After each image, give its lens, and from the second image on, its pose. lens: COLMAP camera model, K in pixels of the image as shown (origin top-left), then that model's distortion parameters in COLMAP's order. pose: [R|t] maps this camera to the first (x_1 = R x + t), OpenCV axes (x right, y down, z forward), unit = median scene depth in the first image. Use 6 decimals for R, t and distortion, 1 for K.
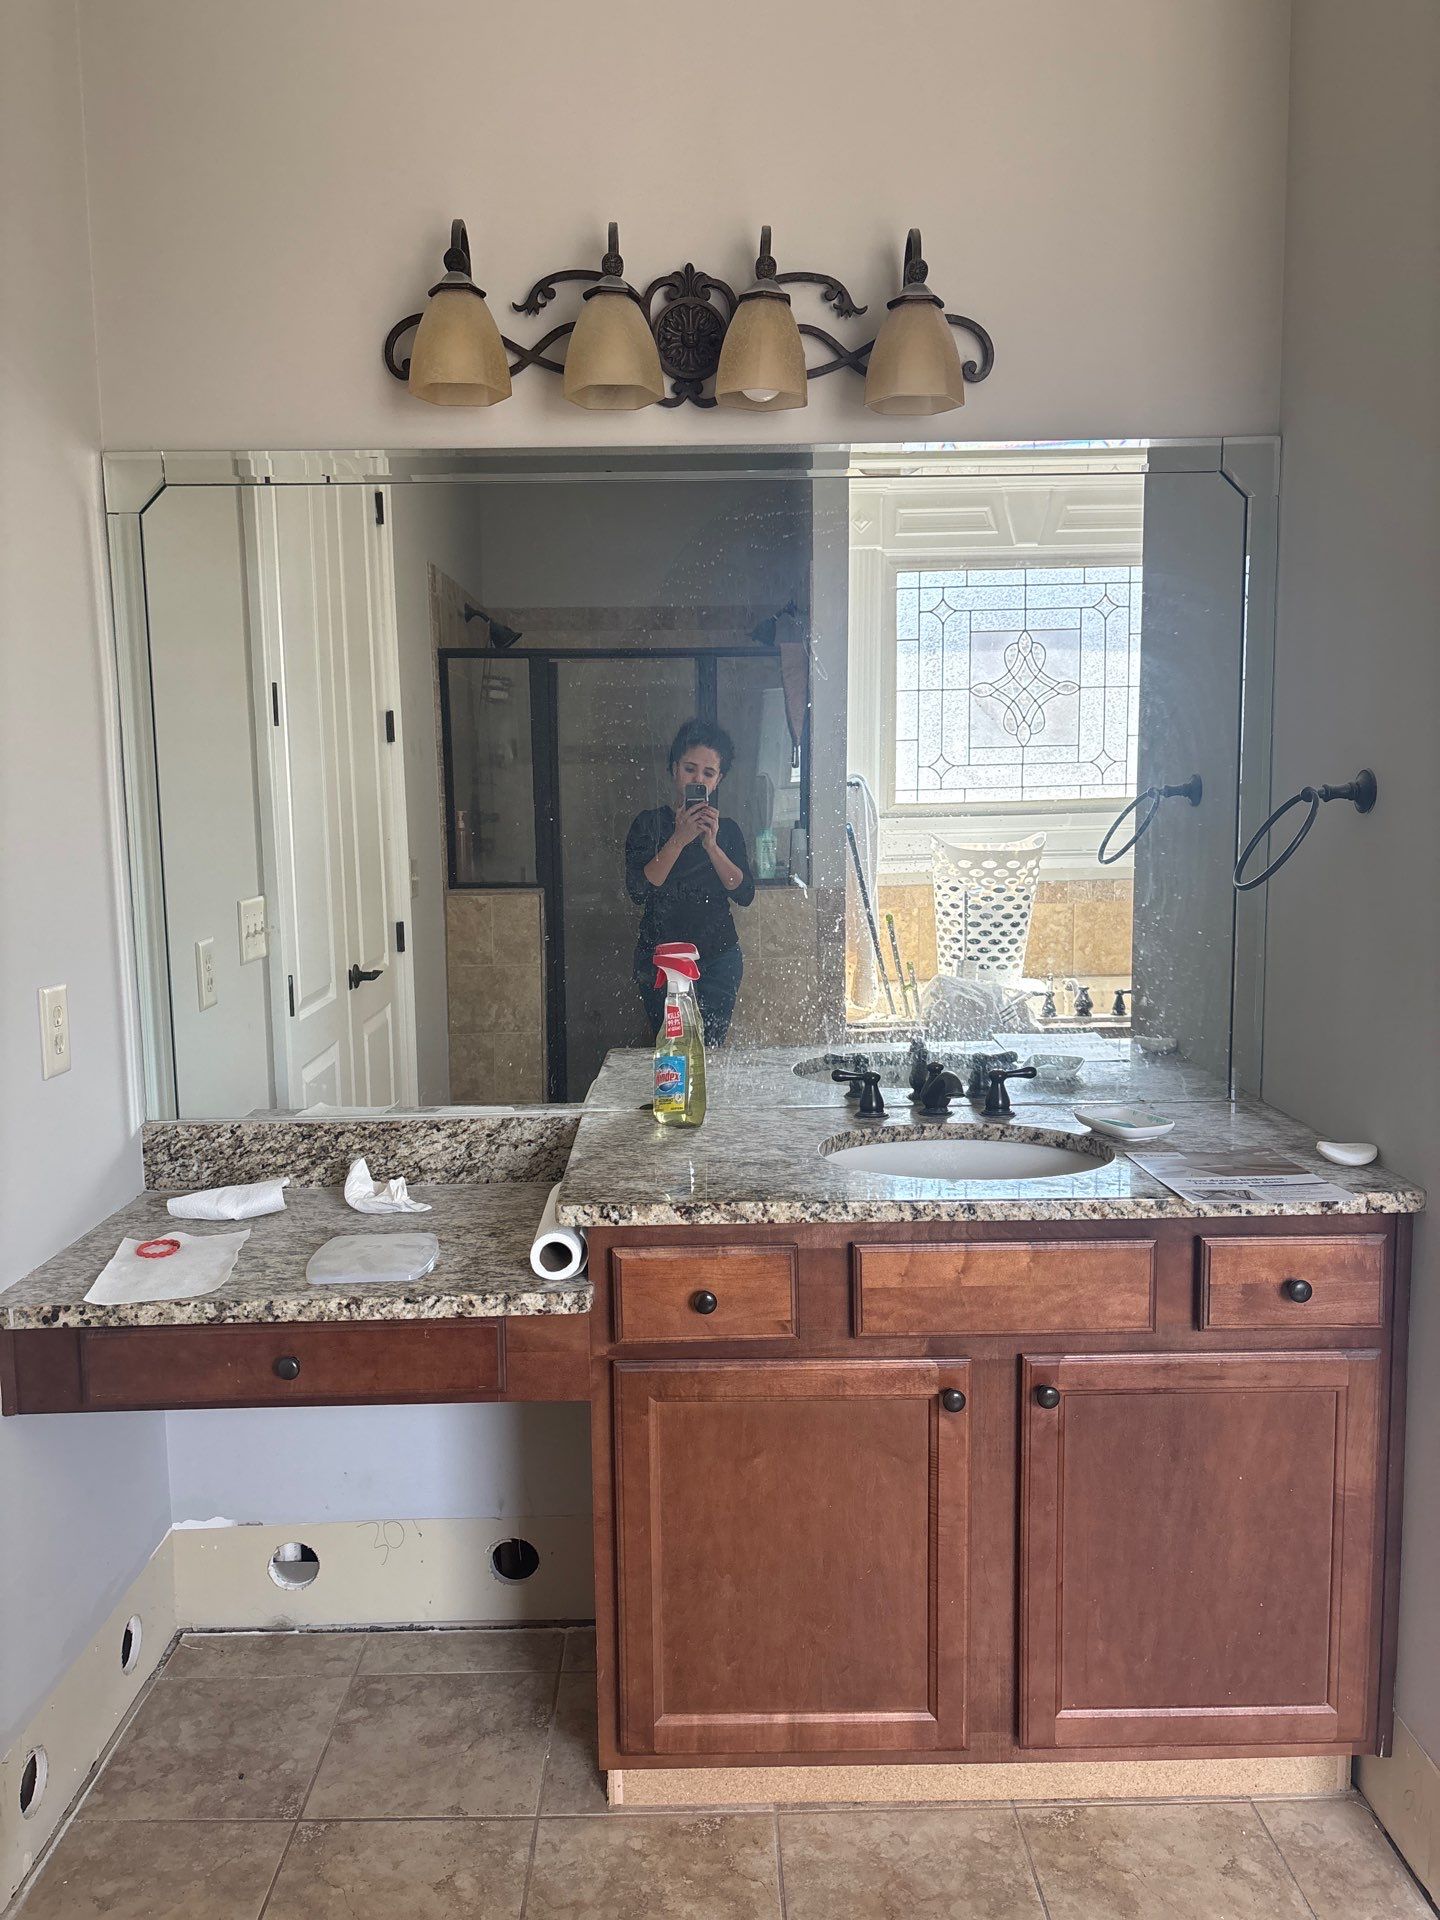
lens RADIAL K [[1433.8, 0, 722.1], [0, 1433.8, 955.2], [0, 0, 1]] dist [0.039561, -0.062986]
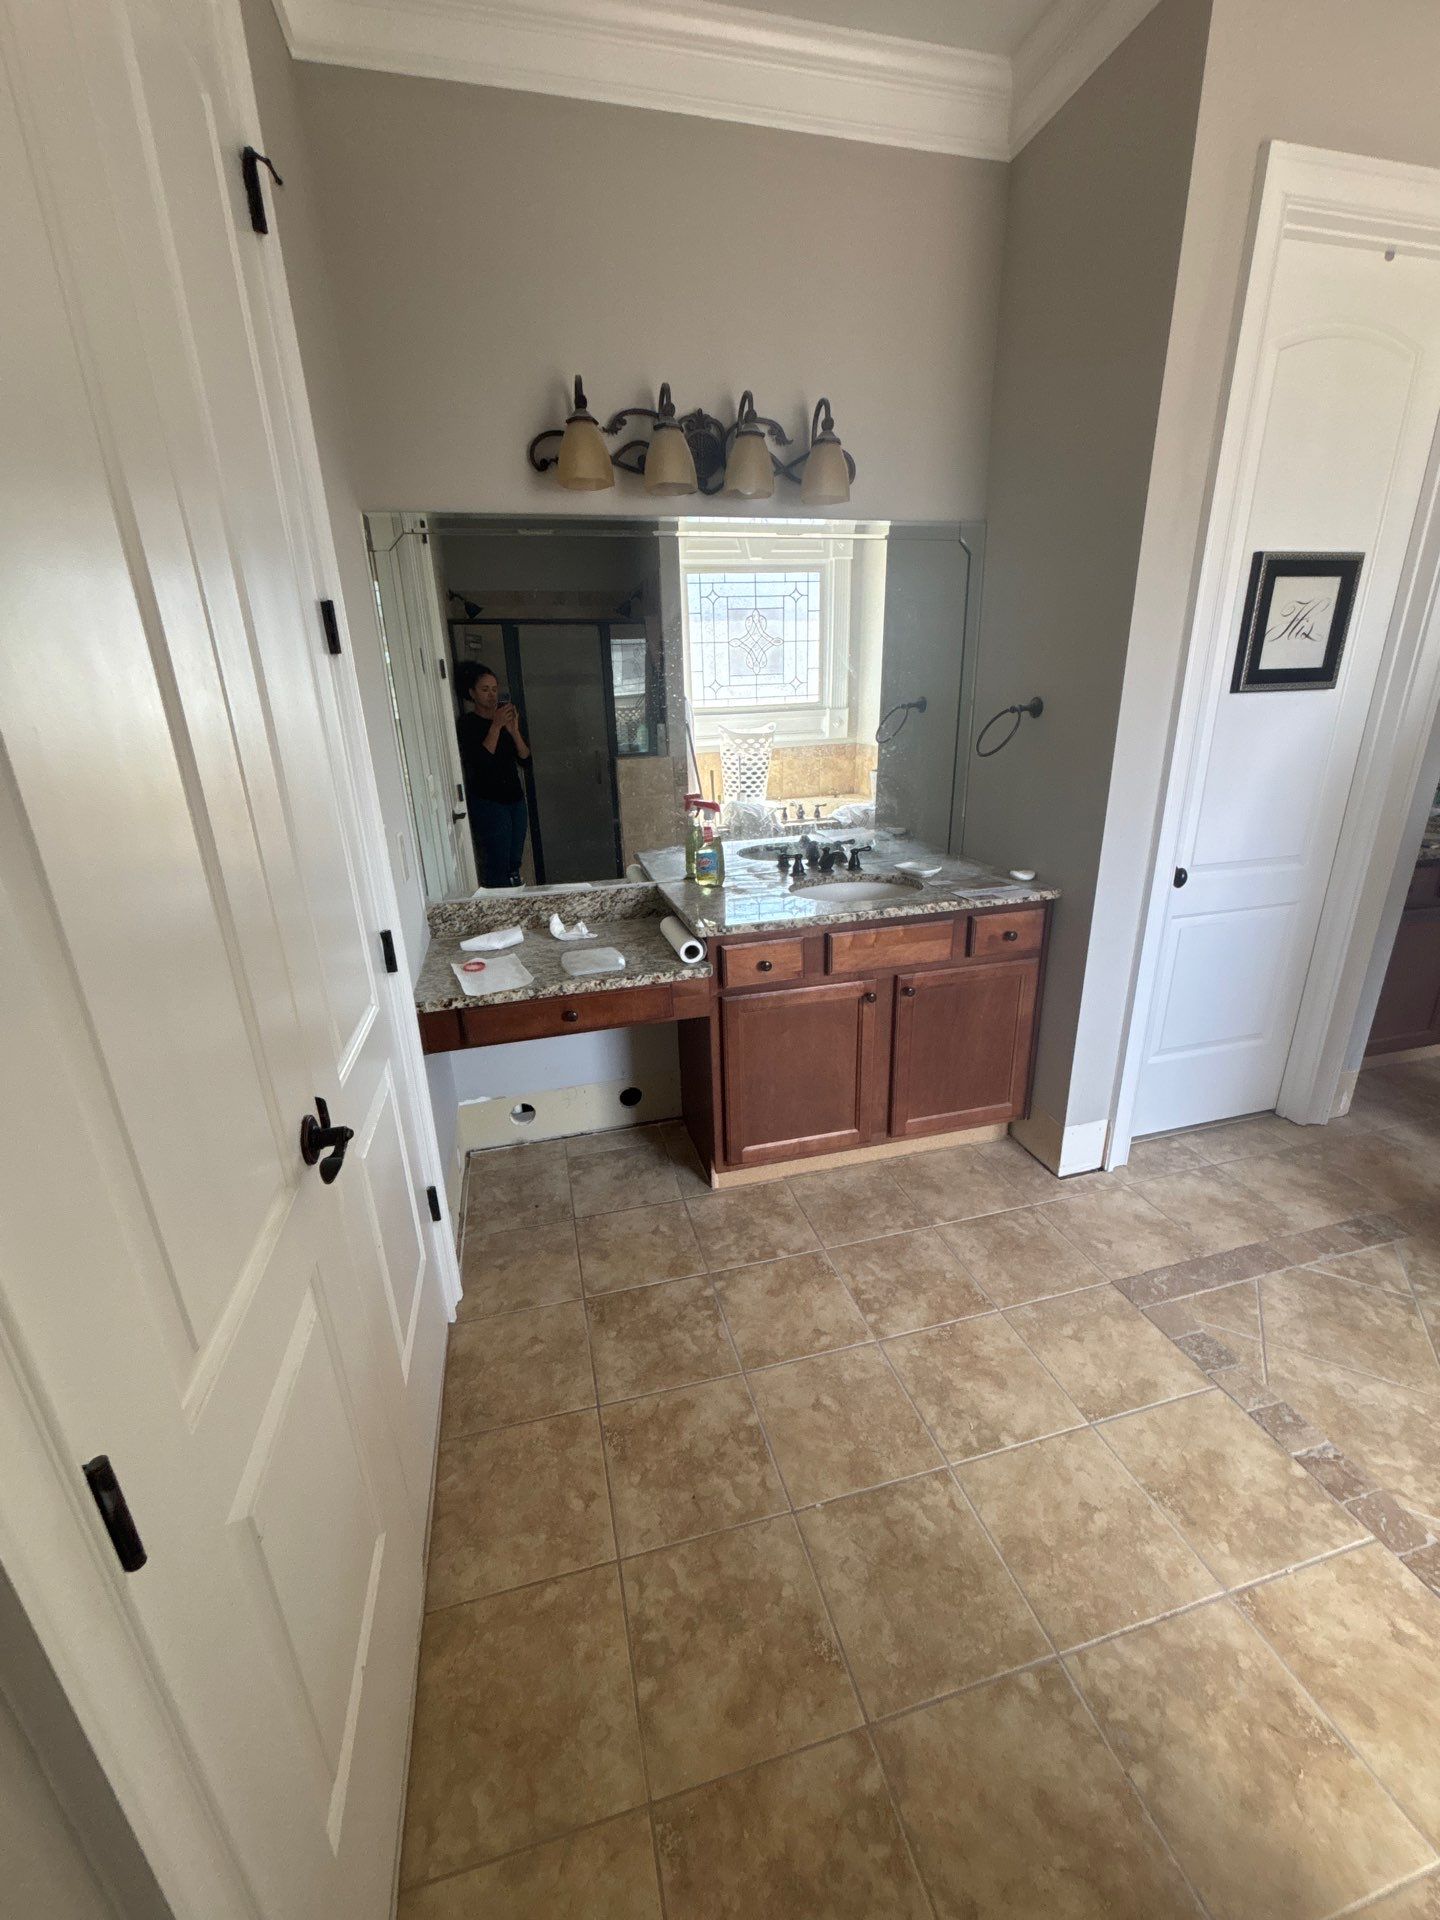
lens RADIAL K [[767.6, 0, 717.7], [0, 767.6, 957.5], [0, 0, 1]] dist [-0.001948, 0.000212]
pose [[0.970724, -0.093406, 0.221290, -0.307259], [0.043755, 0.974641, 0.219455, -0.022571], [-0.236177, -0.203348, 0.950195, -0.061128]]
